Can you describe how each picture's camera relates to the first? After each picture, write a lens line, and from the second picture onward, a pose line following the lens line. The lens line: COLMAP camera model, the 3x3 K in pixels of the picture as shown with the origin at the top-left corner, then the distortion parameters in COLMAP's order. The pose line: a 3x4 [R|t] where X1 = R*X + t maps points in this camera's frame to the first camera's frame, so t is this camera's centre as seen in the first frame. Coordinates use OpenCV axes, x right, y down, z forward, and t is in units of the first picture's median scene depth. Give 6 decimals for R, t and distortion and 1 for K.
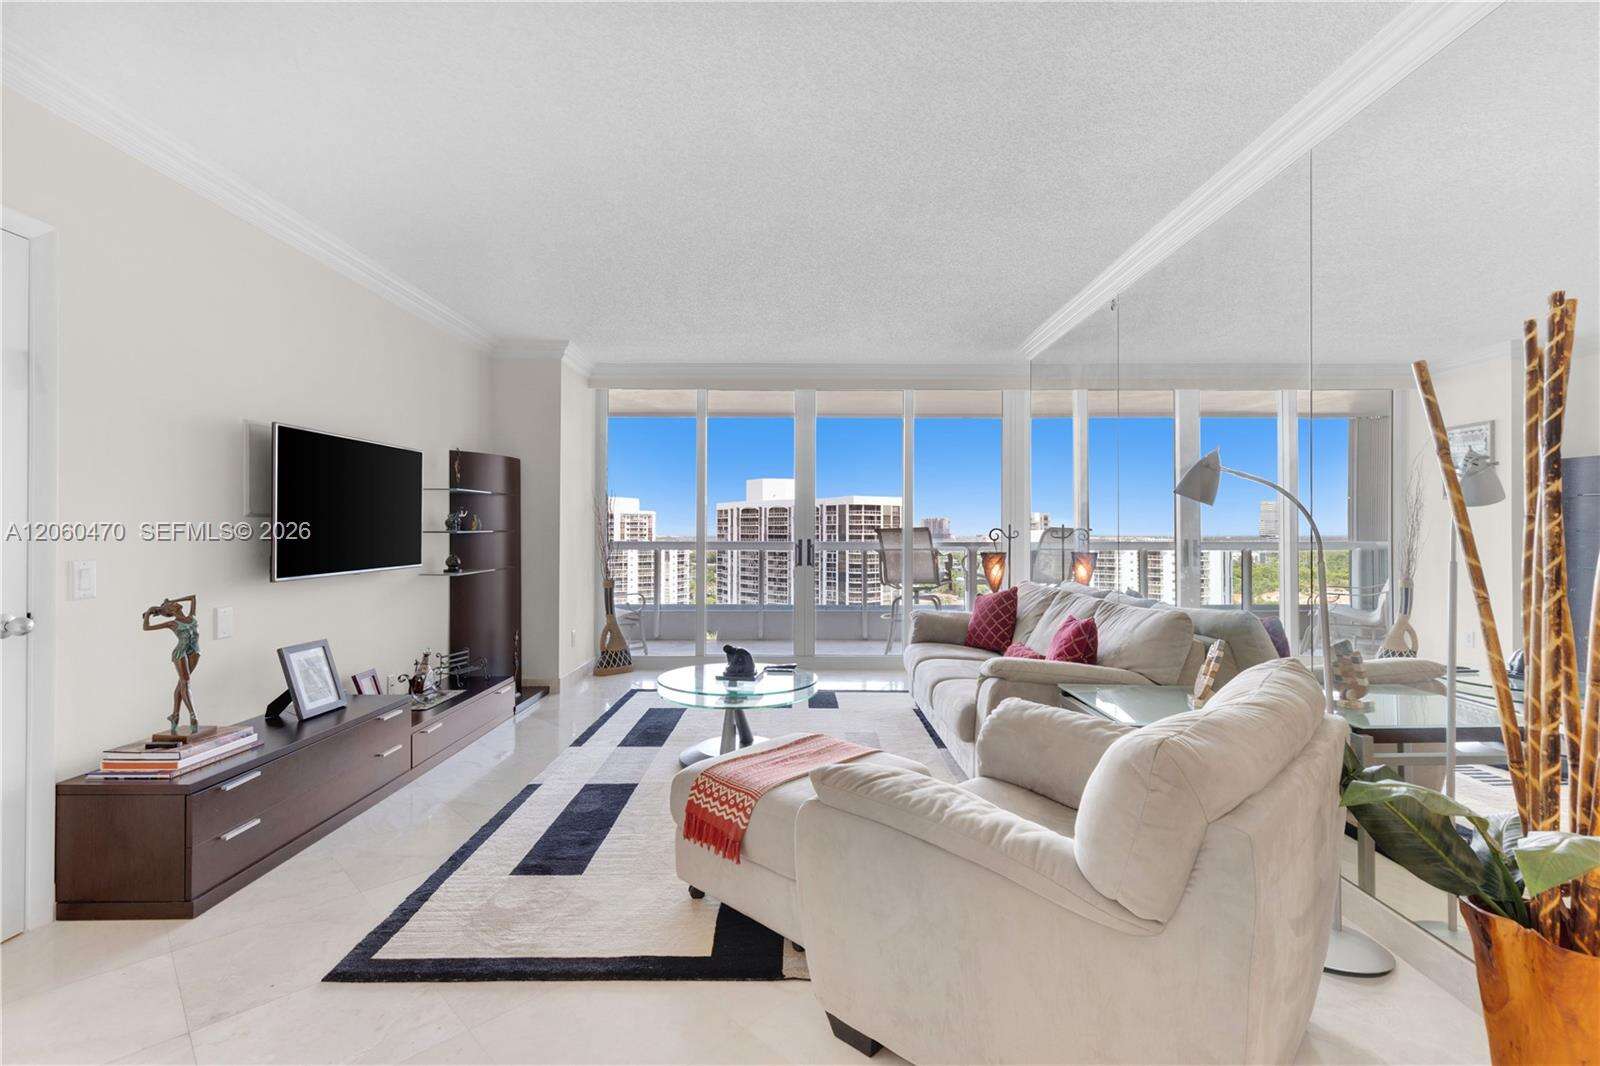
lens RADIAL K [[746.8, 0, 817.8], [0, 746.8, 527.8], [0, 0, 1]] dist [0.002209, -0.000754]
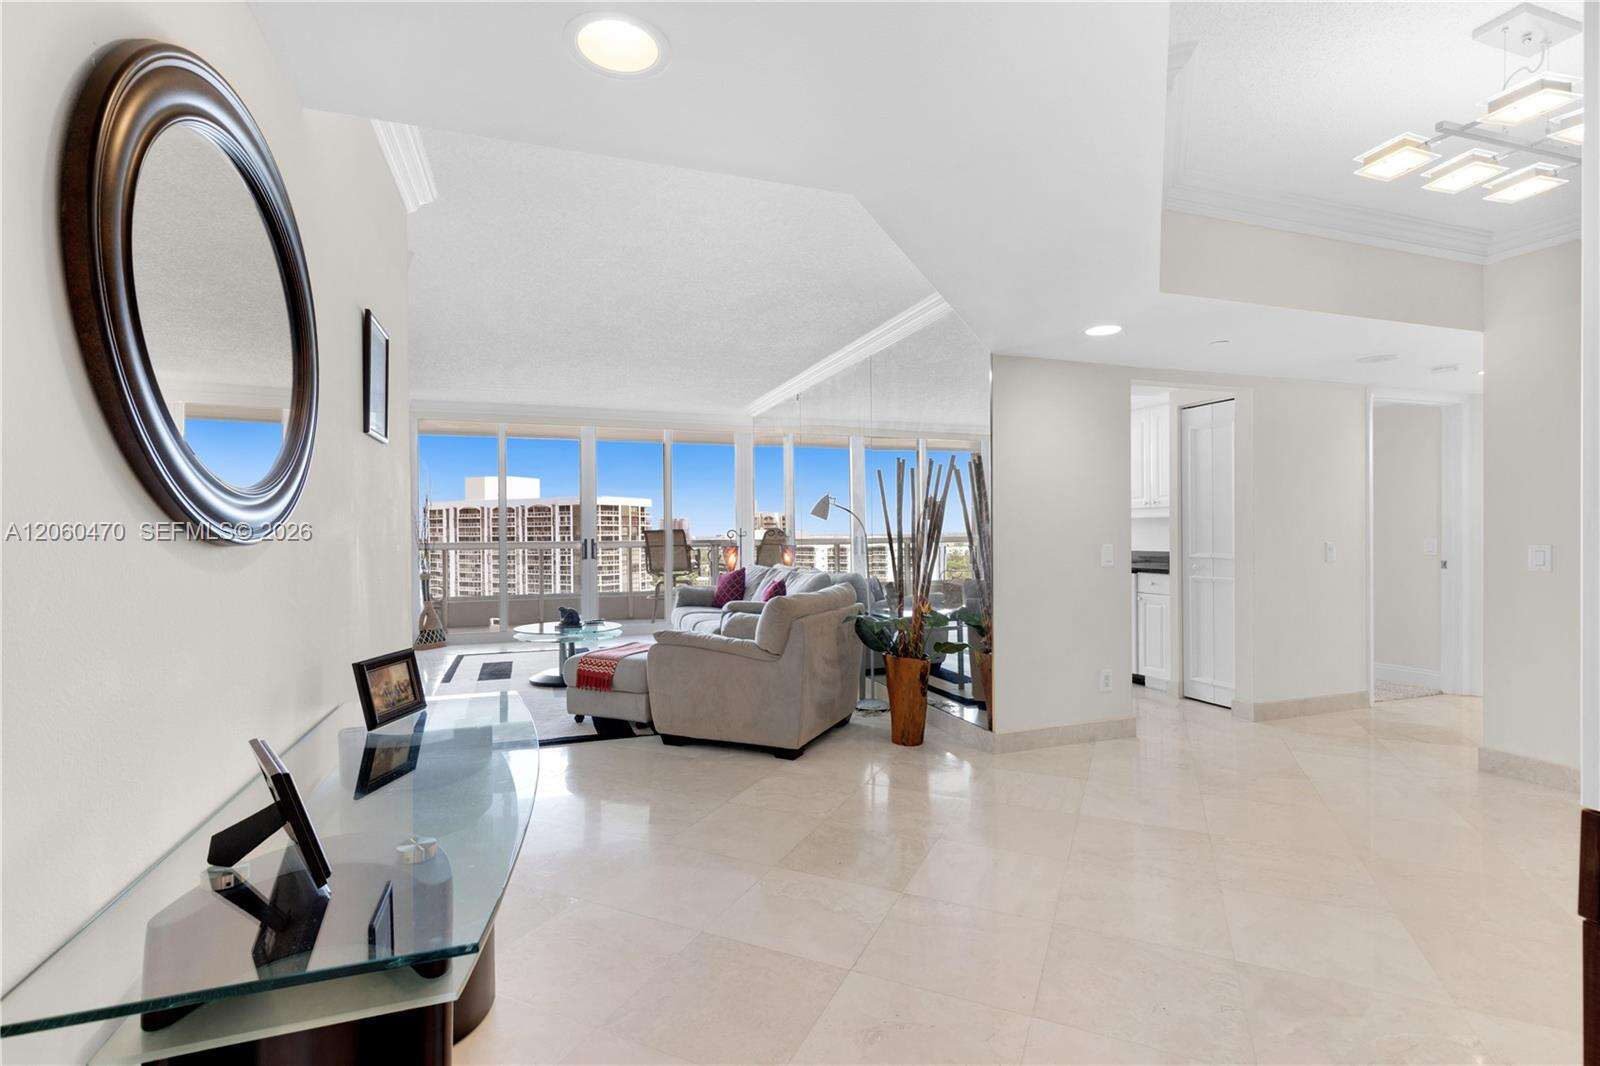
lens RADIAL K [[746.8, 0, 817.8], [0, 746.8, 527.8], [0, 0, 1]] dist [0.002209, -0.000754]
pose [[0.940887, -0.005573, 0.338676, -0.172529], [0.005719, 0.999983, 0.000567, -0.004402], [-0.338673, 0.001403, 0.940903, -0.759157]]
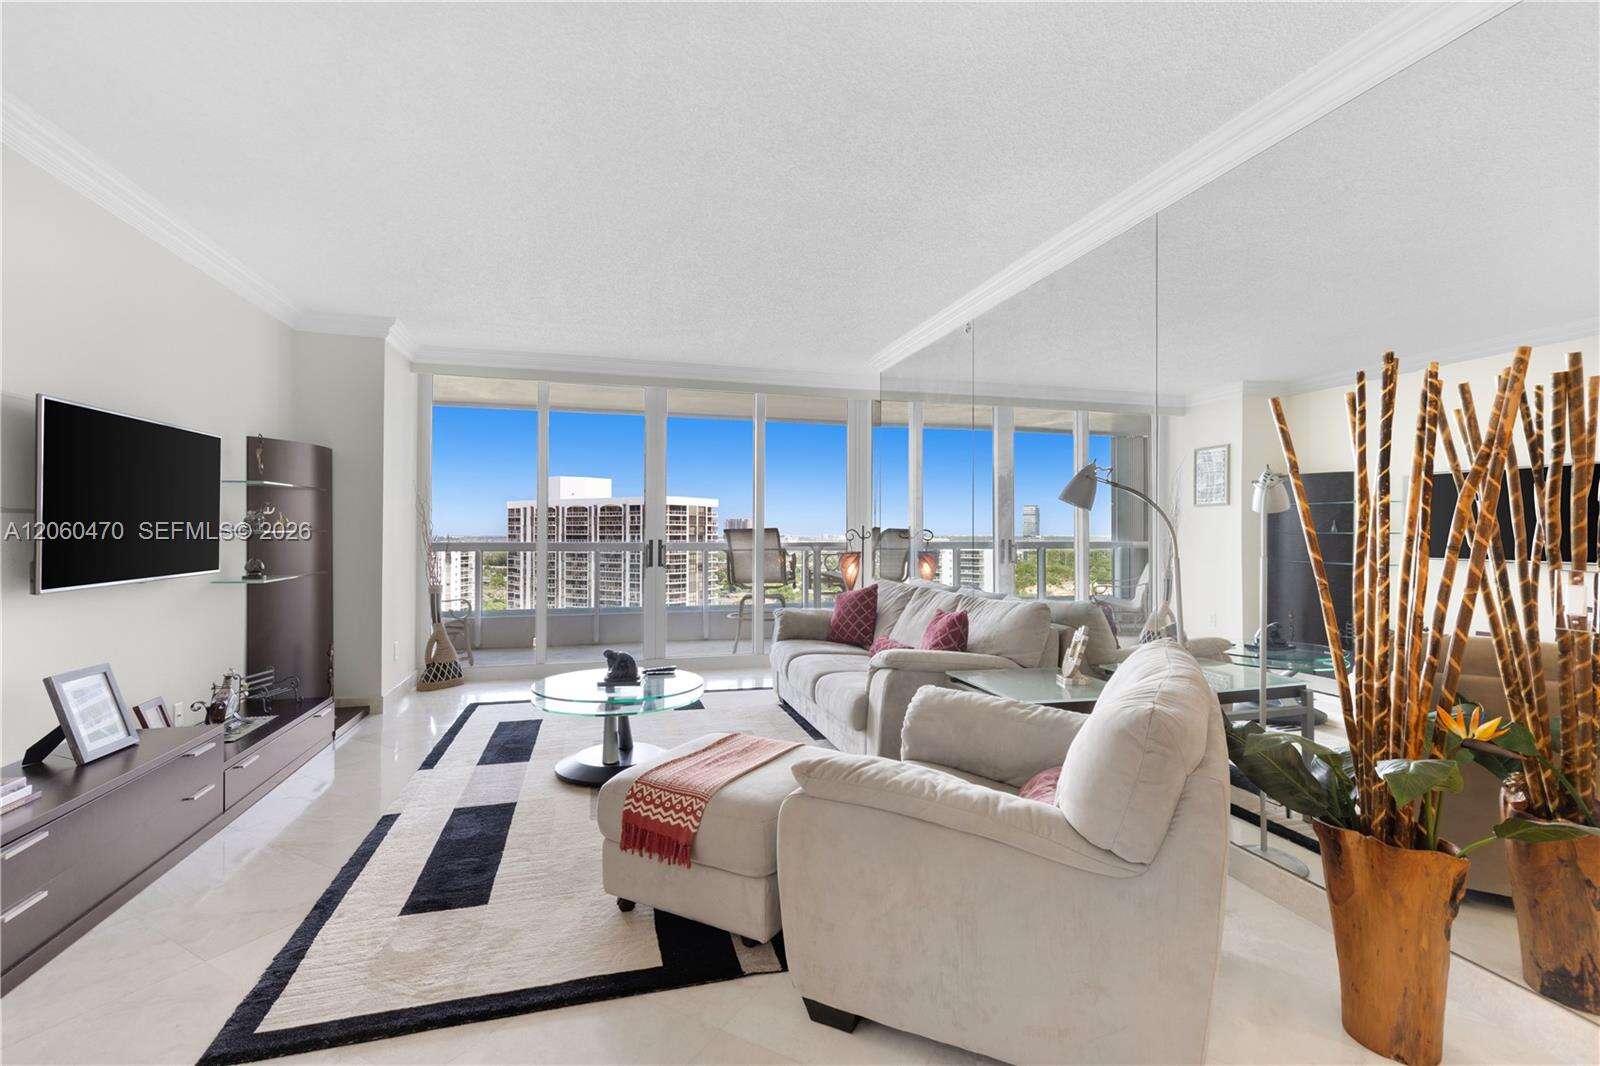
lens RADIAL K [[737.5, 0, 832.5], [0, 737.5, 530.7], [0, 0, 1]] dist [0.003918, -0.000601]
pose [[0.960913, 0.001874, 0.276845, -0.127619], [-0.002747, 0.999992, 0.002767, -0.000248], [-0.276838, -0.003420, 0.960911, 0.006331]]
